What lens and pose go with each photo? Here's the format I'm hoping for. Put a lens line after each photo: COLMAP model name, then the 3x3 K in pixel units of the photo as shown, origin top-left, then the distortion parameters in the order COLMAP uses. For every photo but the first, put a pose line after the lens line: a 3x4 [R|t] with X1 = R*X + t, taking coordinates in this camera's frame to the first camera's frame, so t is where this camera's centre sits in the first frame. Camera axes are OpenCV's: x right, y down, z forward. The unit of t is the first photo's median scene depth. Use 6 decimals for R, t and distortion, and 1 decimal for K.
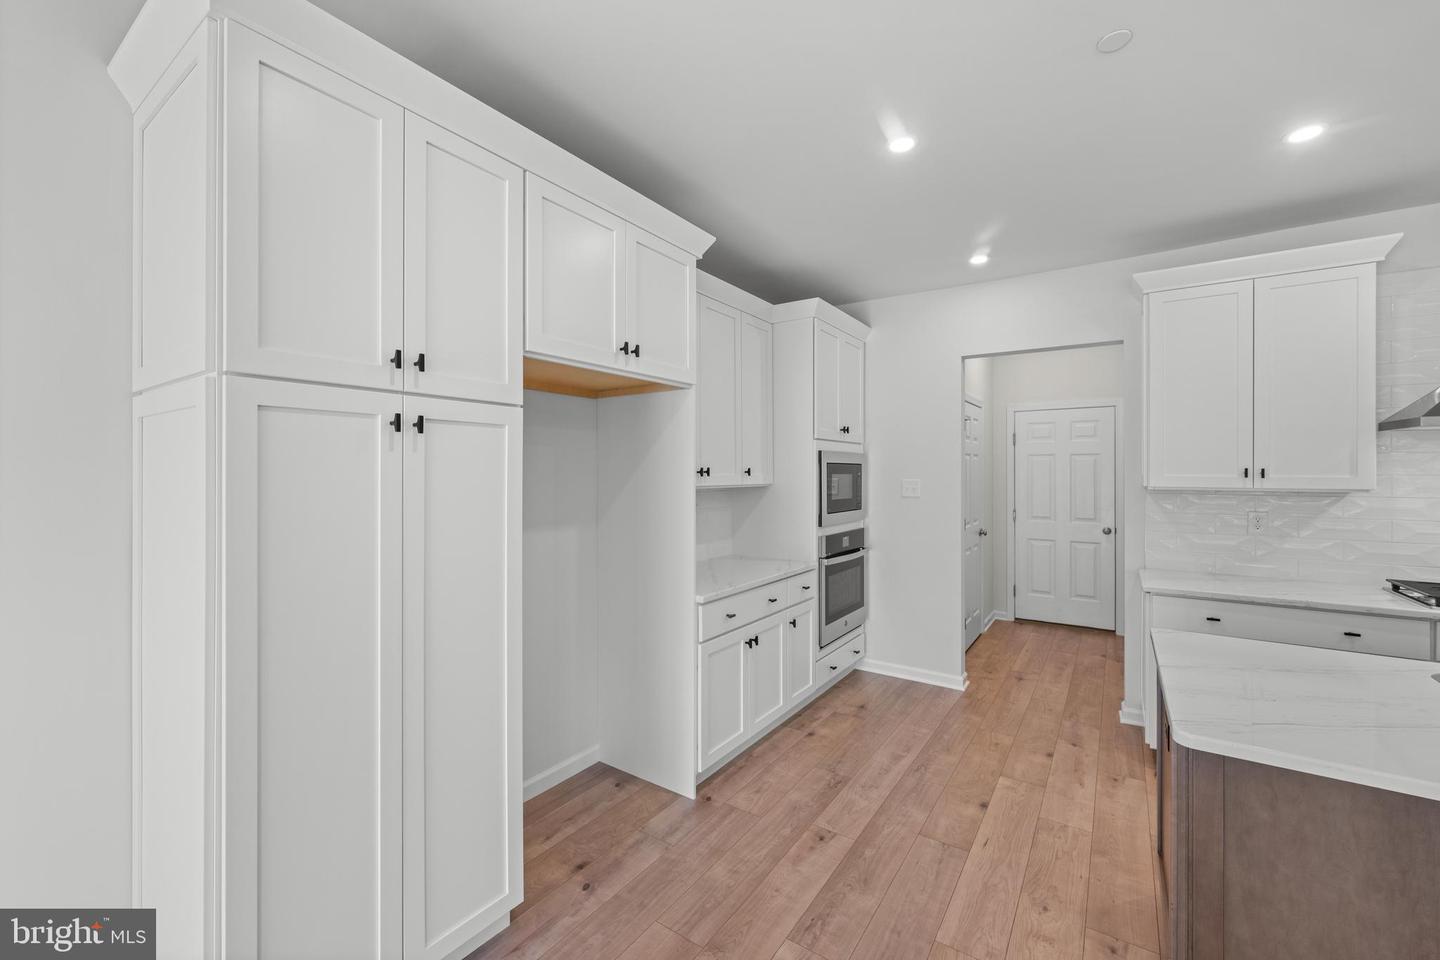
lens RADIAL K [[573.9, 0, 721.0], [0, 573.9, 476.6], [0, 0, 1]] dist [-0.000183, -0.000551]
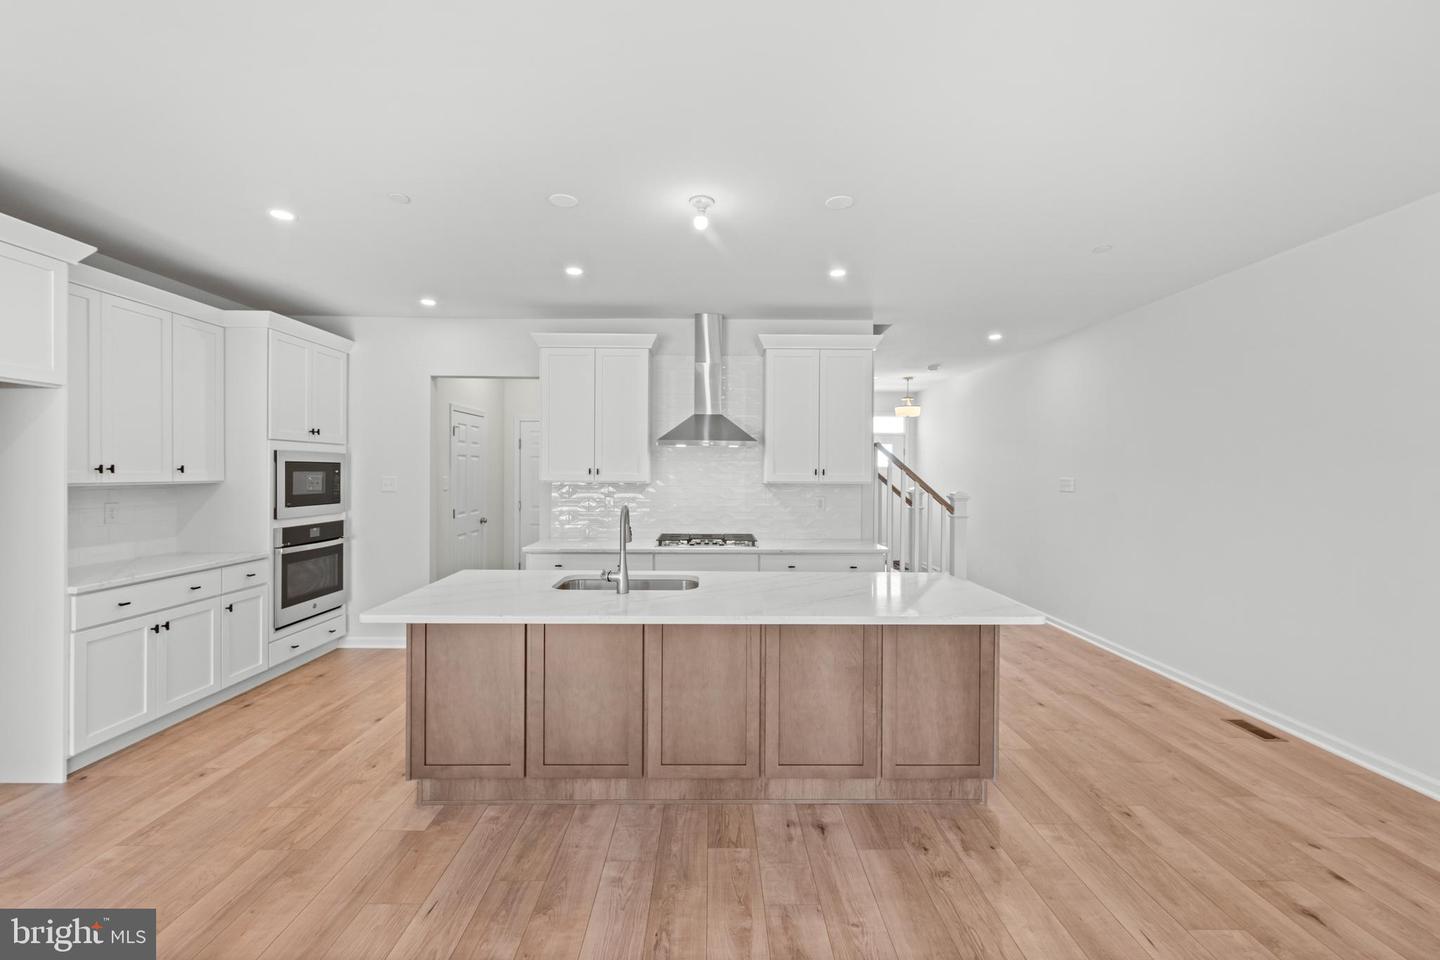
lens RADIAL K [[573.9, 0, 717.9], [0, 573.9, 473.5], [0, 0, 1]] dist [-0.000183, -0.000551]
pose [[0.821207, 0.000720, 0.570630, 0.242632], [0.000676, 0.999997, -0.002234, 0.002708], [-0.570630, 0.002221, 0.821205, -0.386792]]
